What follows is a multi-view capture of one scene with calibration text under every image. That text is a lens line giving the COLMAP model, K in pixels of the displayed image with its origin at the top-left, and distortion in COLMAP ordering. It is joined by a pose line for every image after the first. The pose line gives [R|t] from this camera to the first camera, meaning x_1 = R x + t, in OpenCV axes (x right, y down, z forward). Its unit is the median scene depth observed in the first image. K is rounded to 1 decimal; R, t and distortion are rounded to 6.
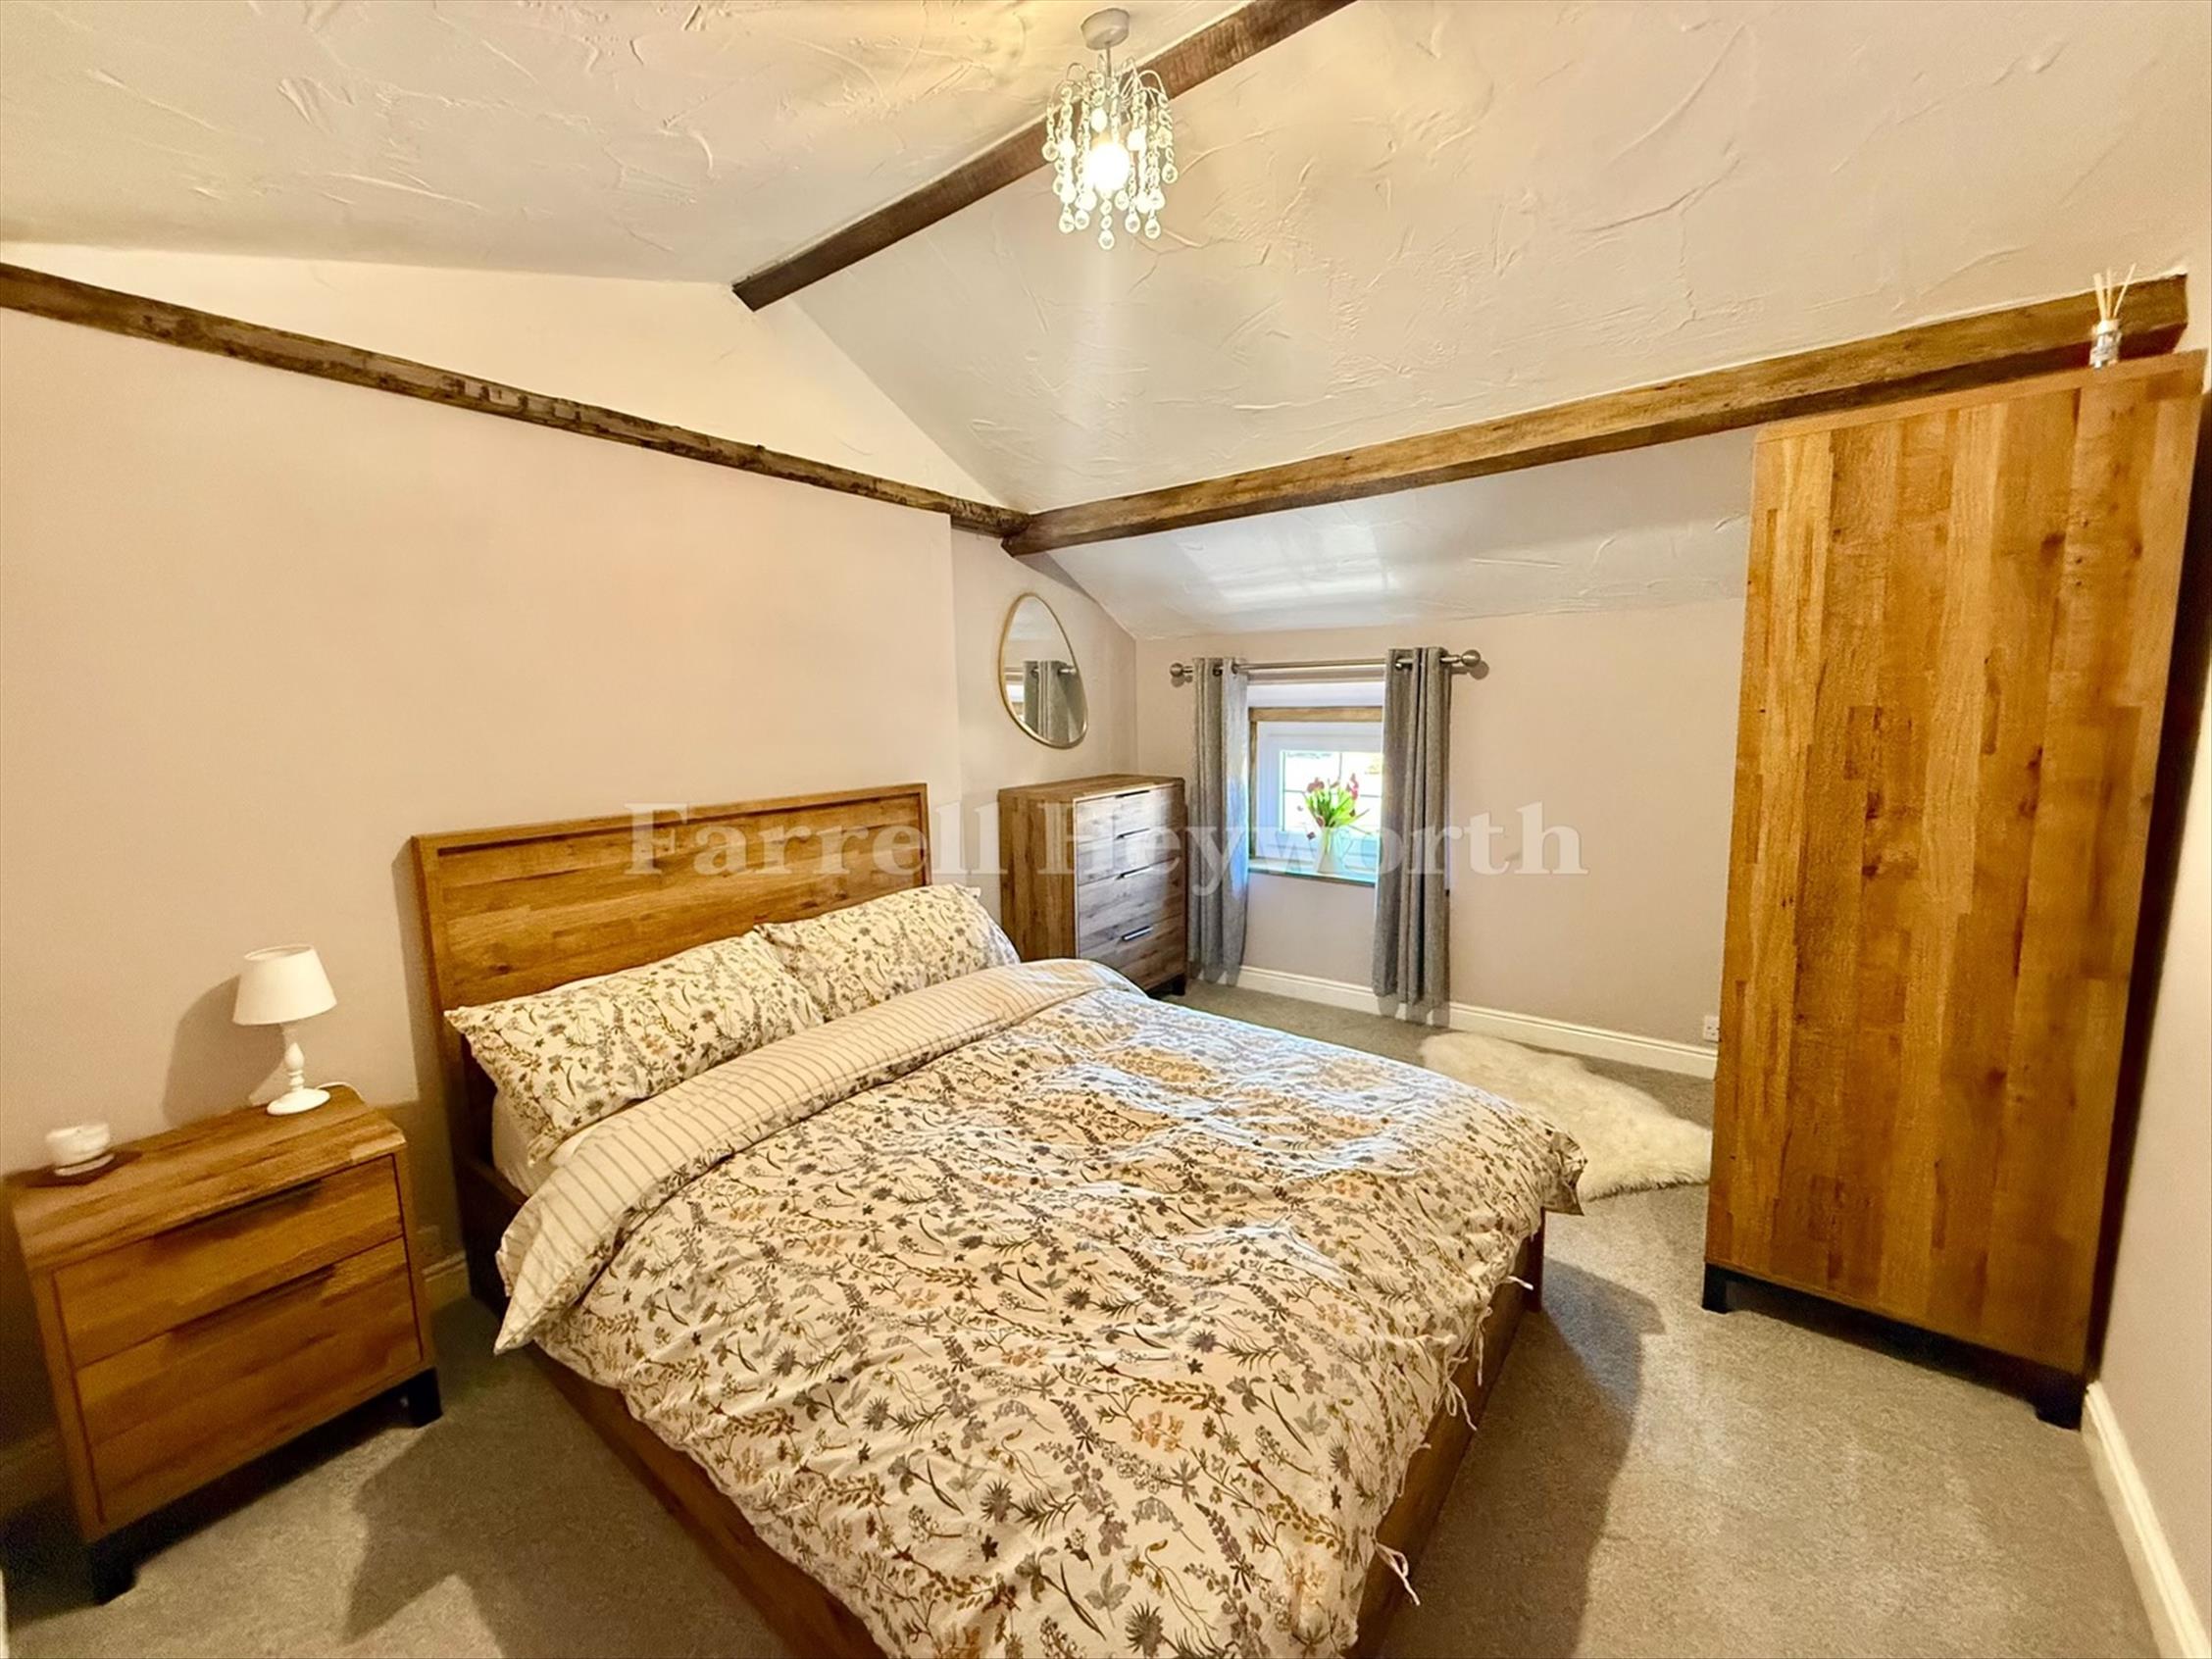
lens RADIAL K [[880.4, 0, 1104.2], [0, 880.4, 821.7], [0, 0, 1]] dist [0.000759, -0.000450]
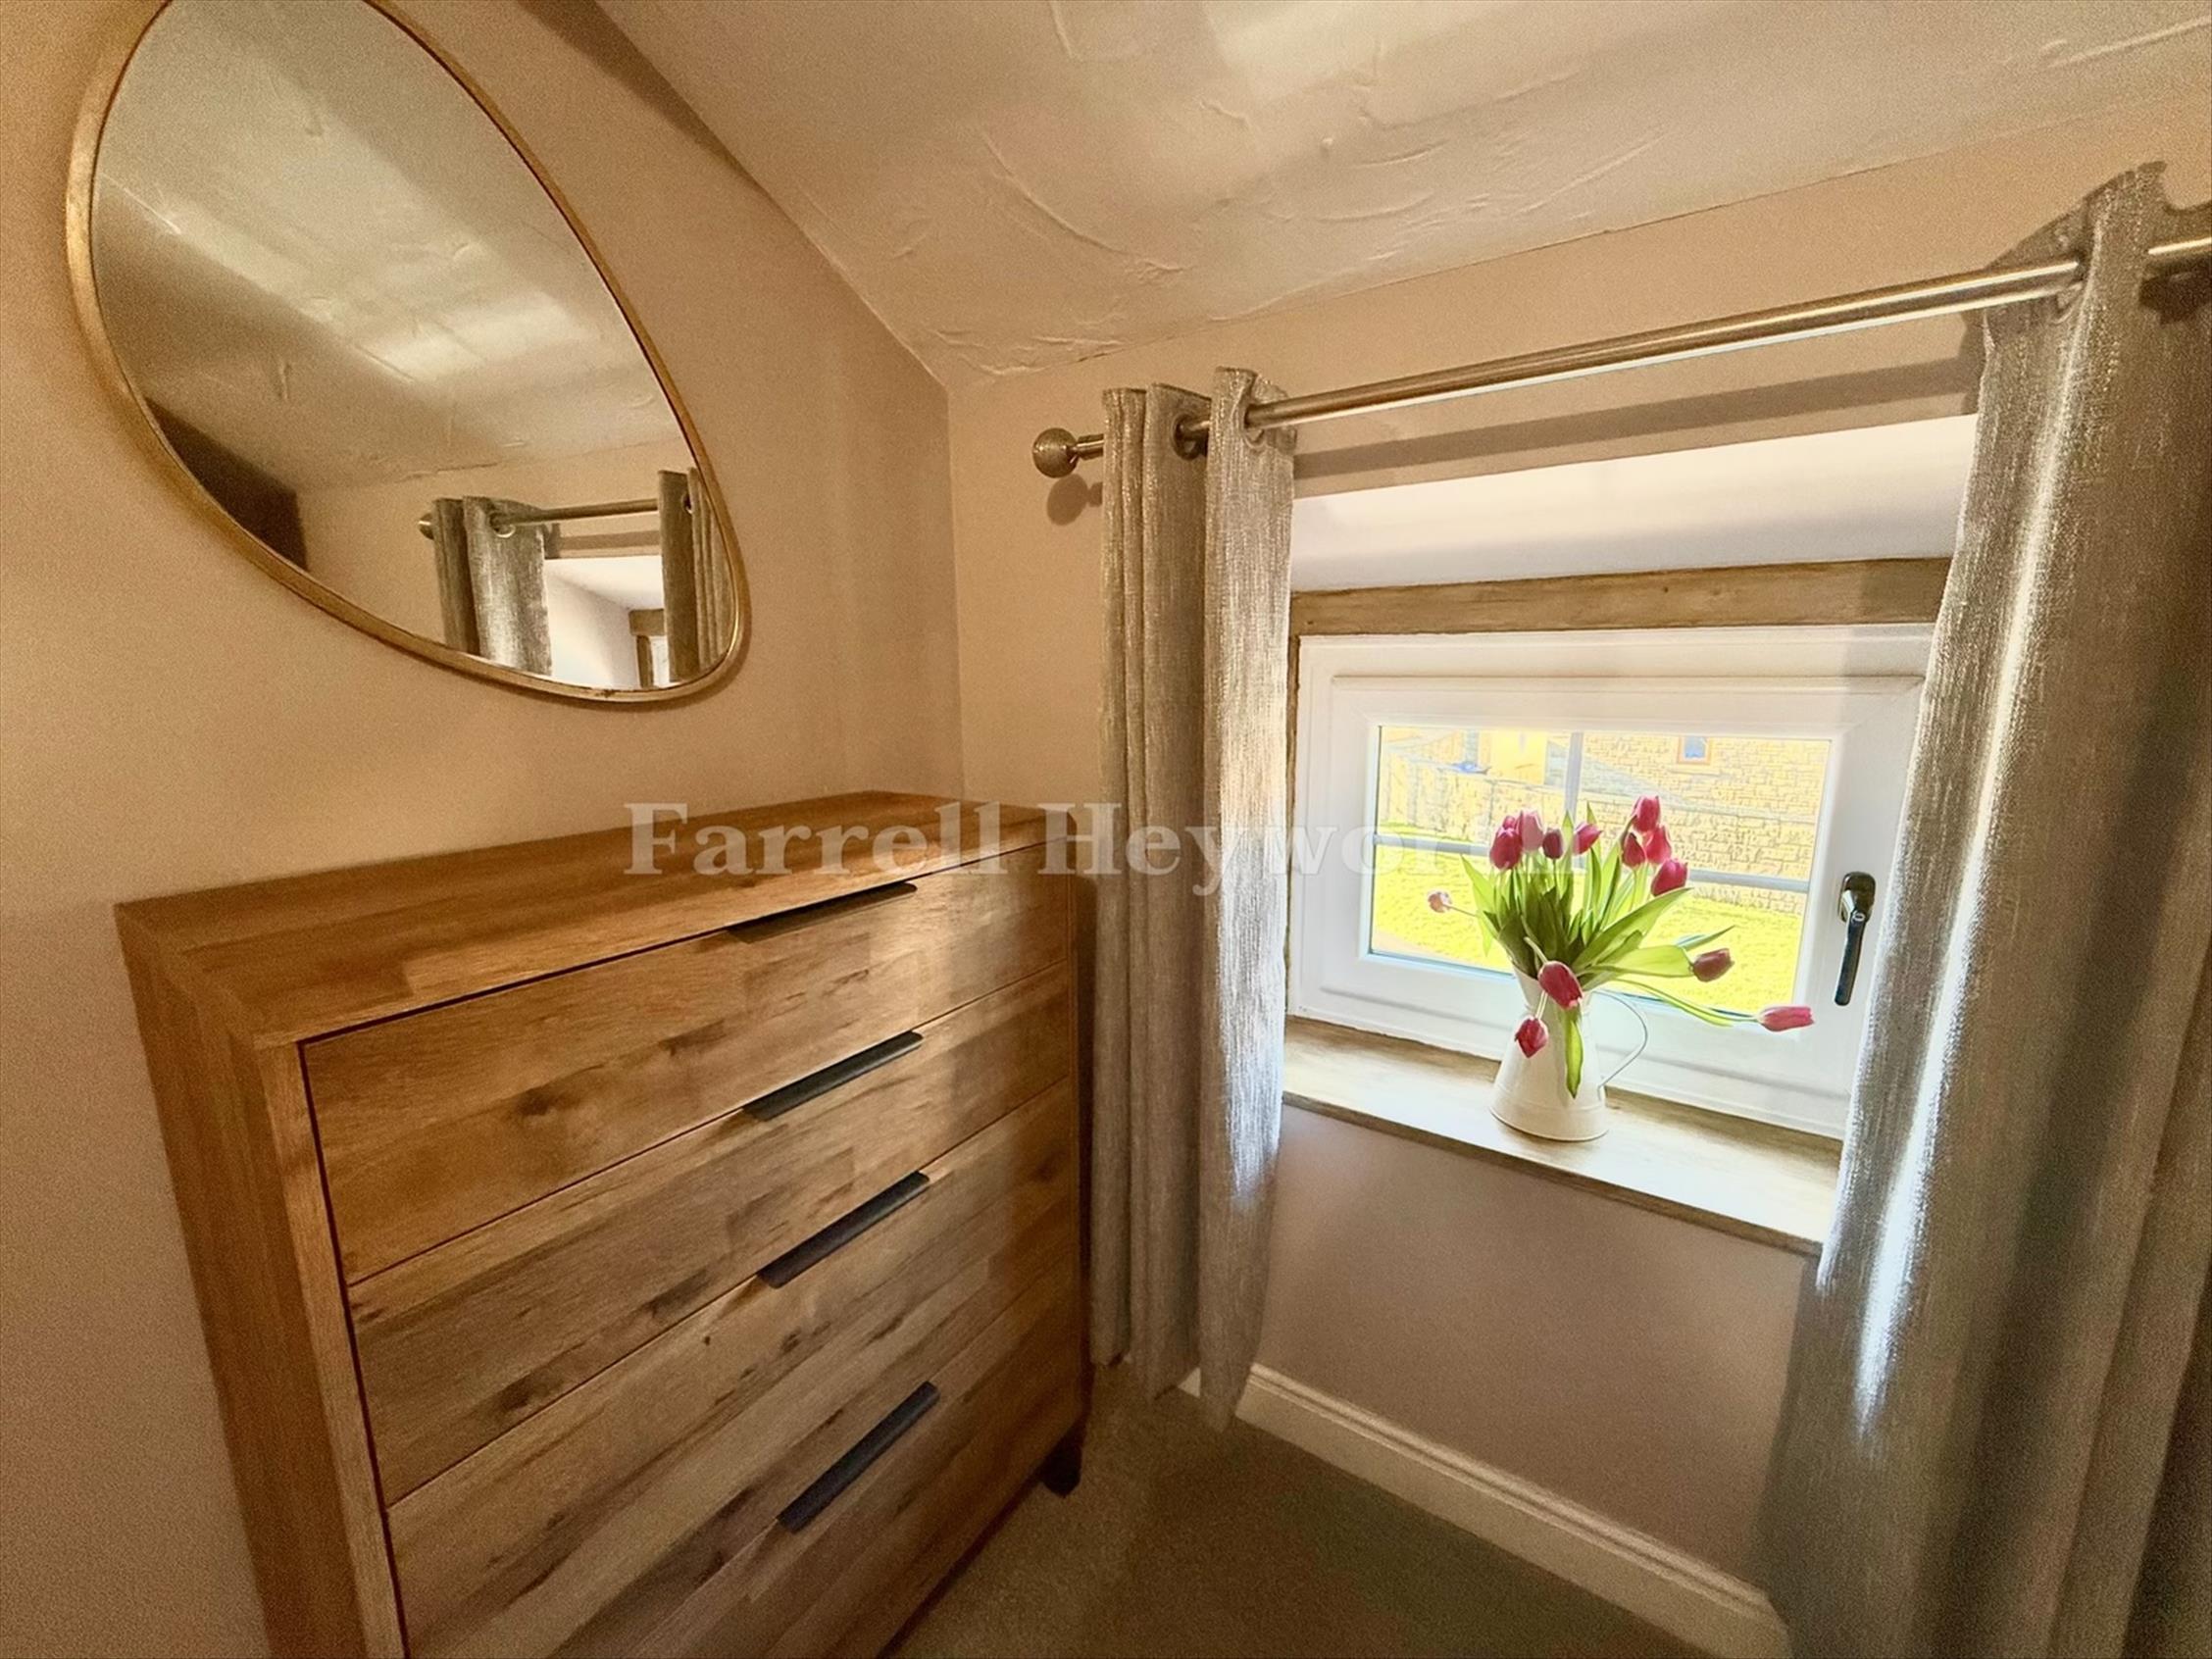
lens RADIAL K [[880.4, 0, 1101.7], [0, 880.4, 833.5], [0, 0, 1]] dist [0.000759, -0.000450]
pose [[0.999019, 0.002025, 0.044235, 0.090026], [-0.003996, 0.999001, 0.044510, -0.058929], [-0.044101, -0.044643, 0.998029, 0.730494]]
